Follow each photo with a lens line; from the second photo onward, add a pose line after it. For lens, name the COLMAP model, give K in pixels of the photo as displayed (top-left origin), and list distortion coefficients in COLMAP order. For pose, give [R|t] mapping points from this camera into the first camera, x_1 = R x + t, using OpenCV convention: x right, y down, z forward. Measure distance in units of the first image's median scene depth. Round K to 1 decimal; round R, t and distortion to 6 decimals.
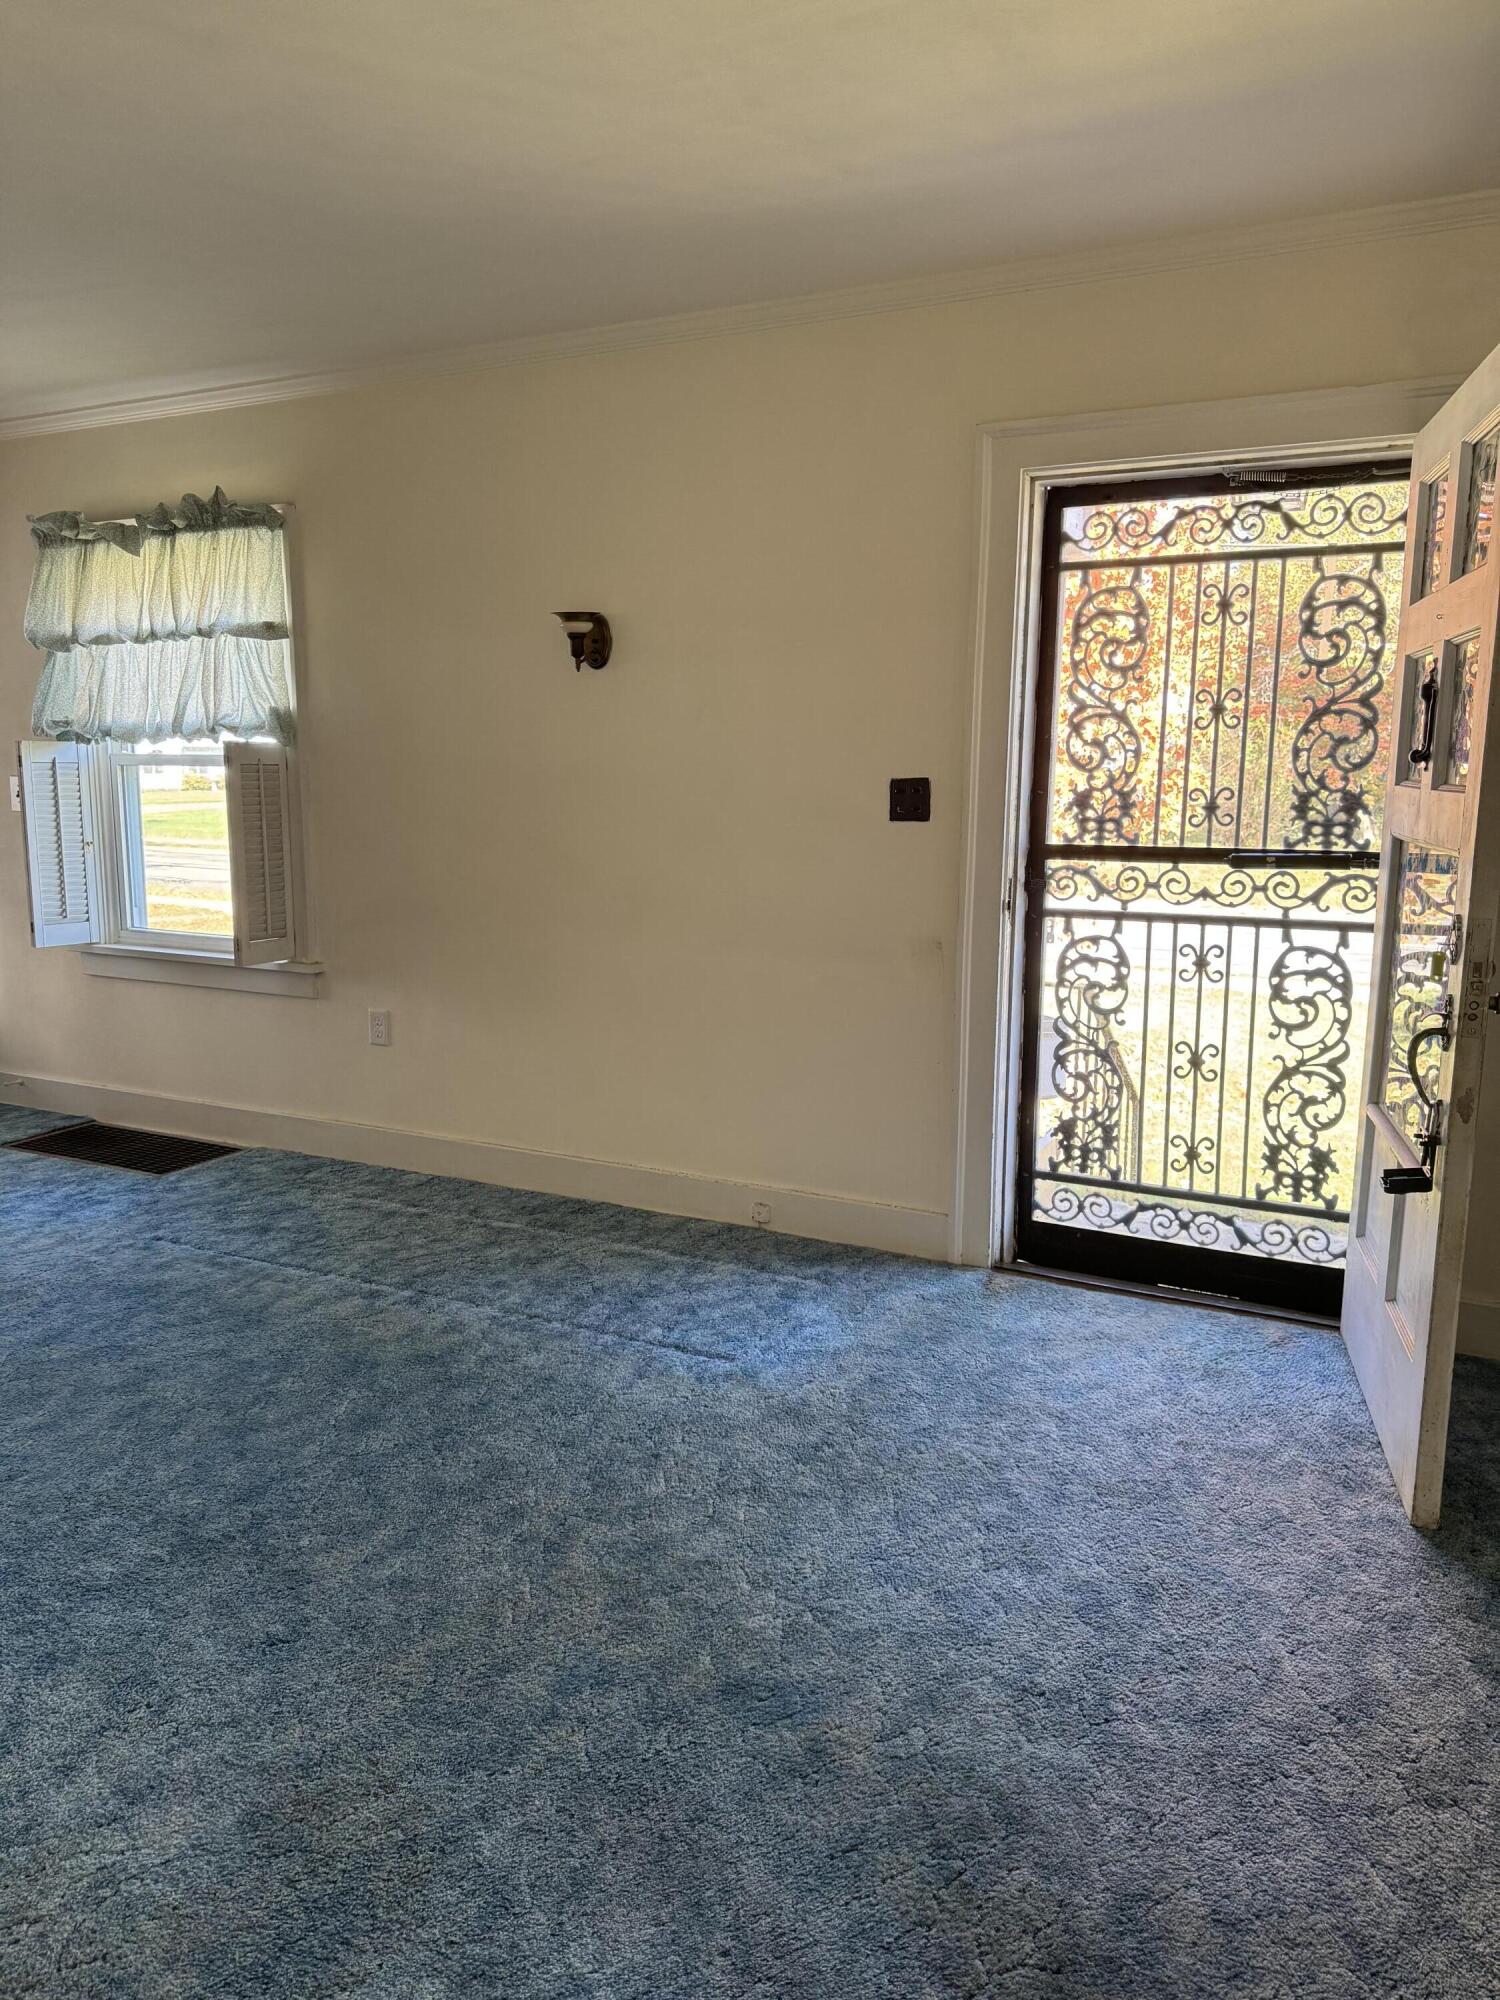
lens RADIAL K [[1417.3, 0, 749.8], [0, 1417.3, 996.1], [0, 0, 1]] dist [0.007993, -0.004622]
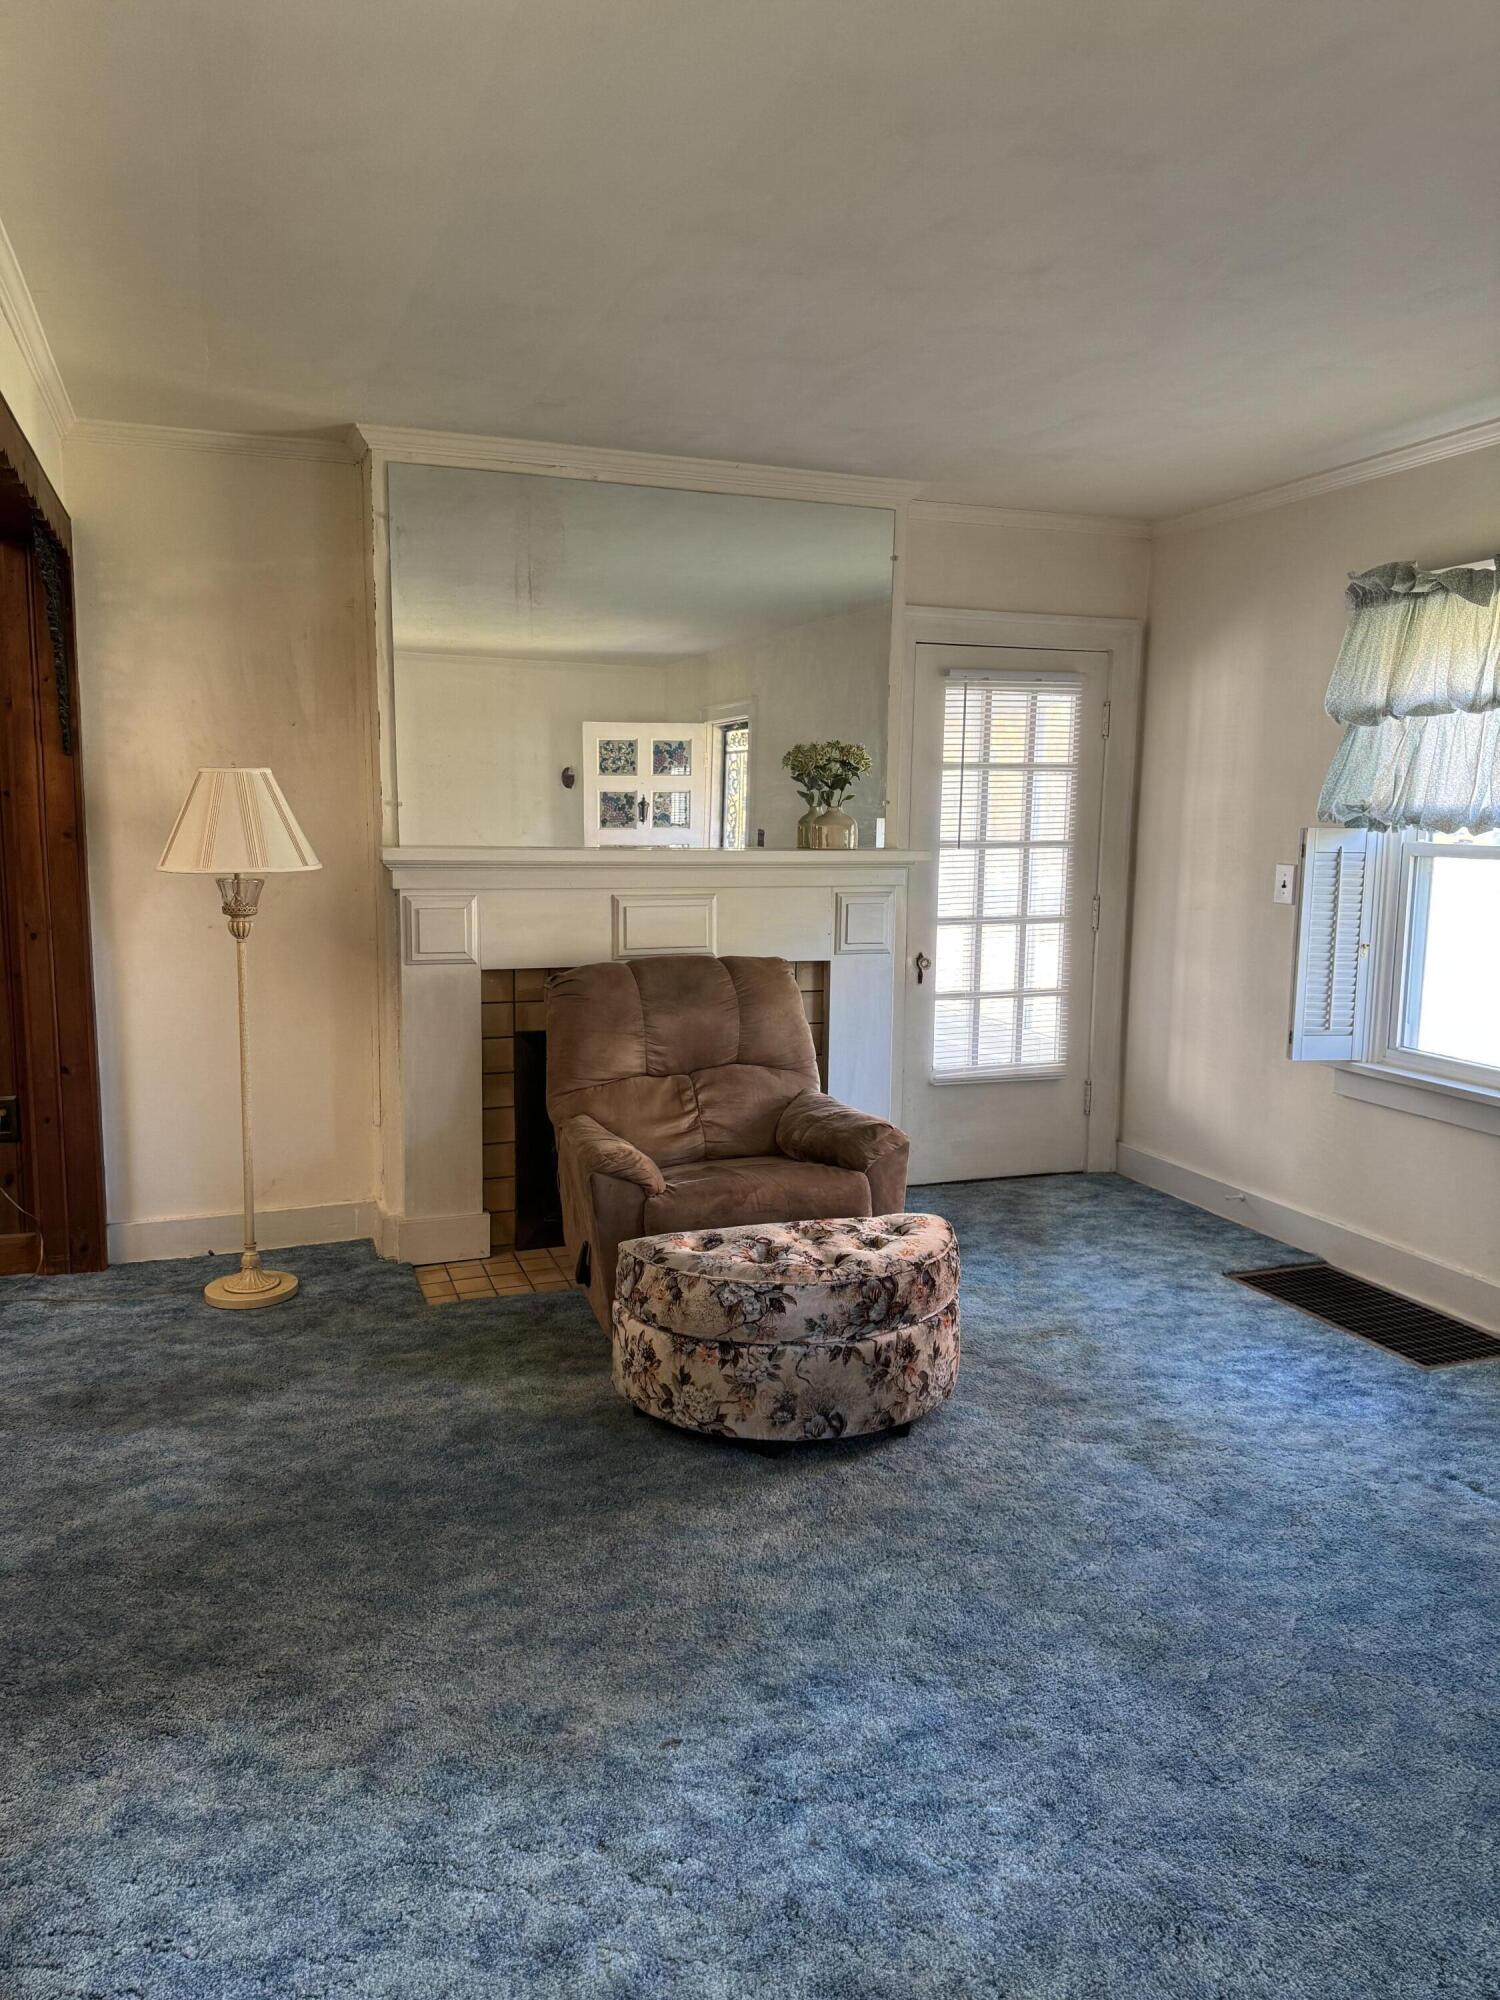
lens RADIAL K [[1417.3, 0, 750.3], [0, 1417.3, 1004.7], [0, 0, 1]] dist [0.007993, -0.004622]
pose [[0.730575, 0.093755, -0.676365, -0.164504], [-0.118482, 0.992909, 0.009655, -0.039160], [0.672474, 0.073084, 0.736503, 0.128706]]
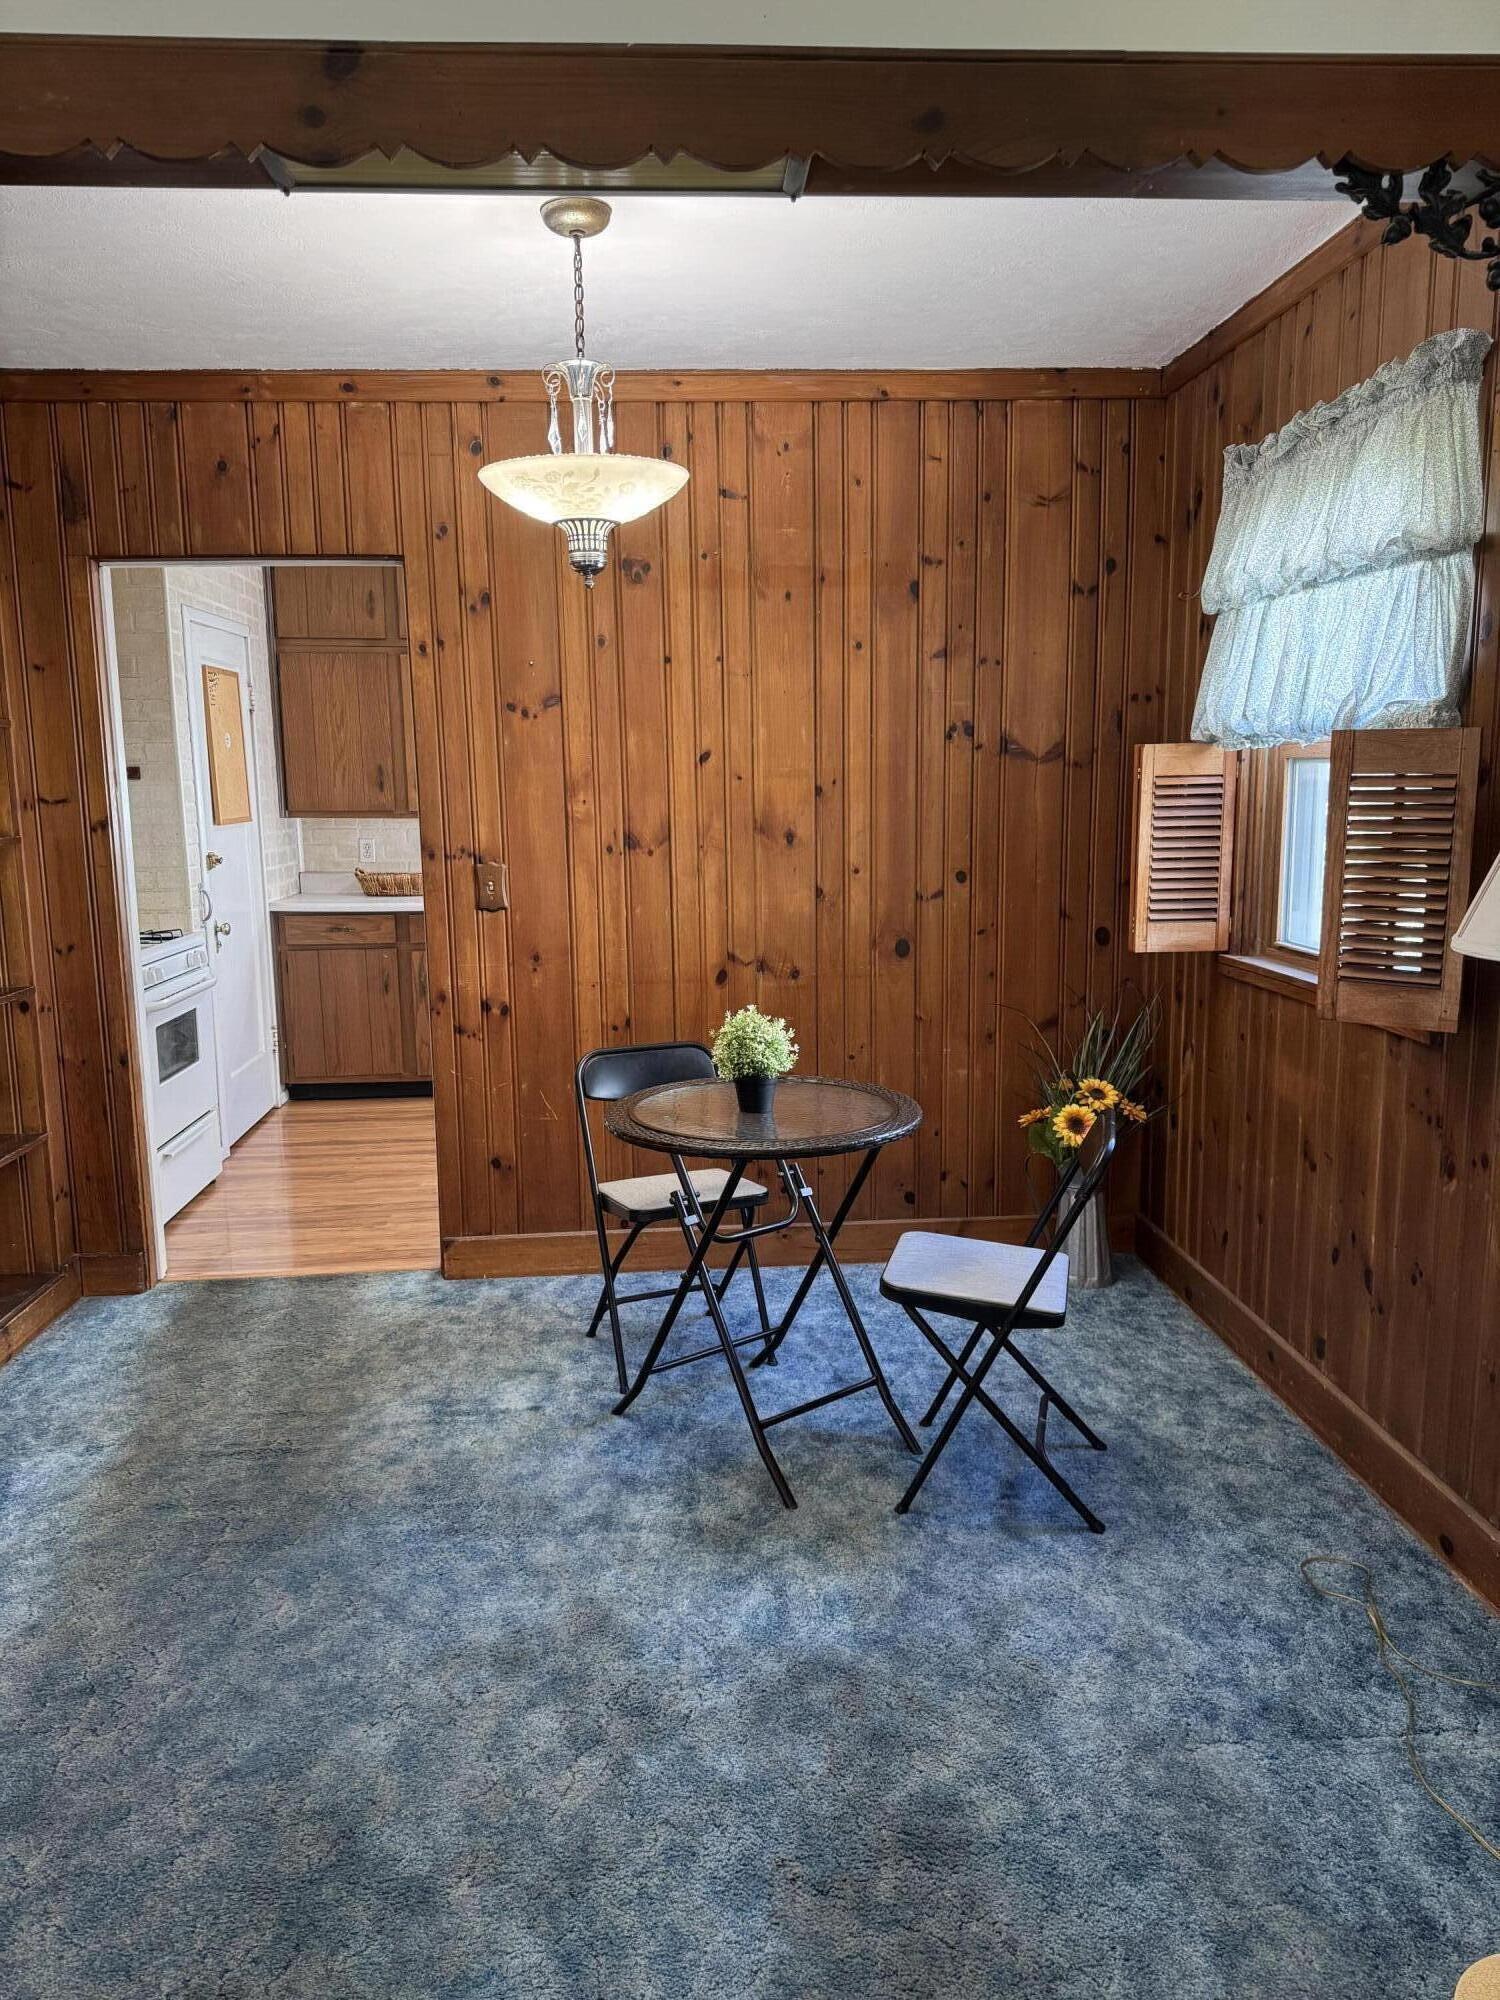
lens RADIAL K [[1417.3, 0, 755.2], [0, 1417.3, 1011.4], [0, 0, 1]] dist [0.007993, -0.004622]
pose [[-0.861557, 0.085237, -0.500454, -0.640624], [-0.078130, 0.951796, 0.296615, -0.137618], [0.501613, 0.294652, -0.813367, 0.673018]]
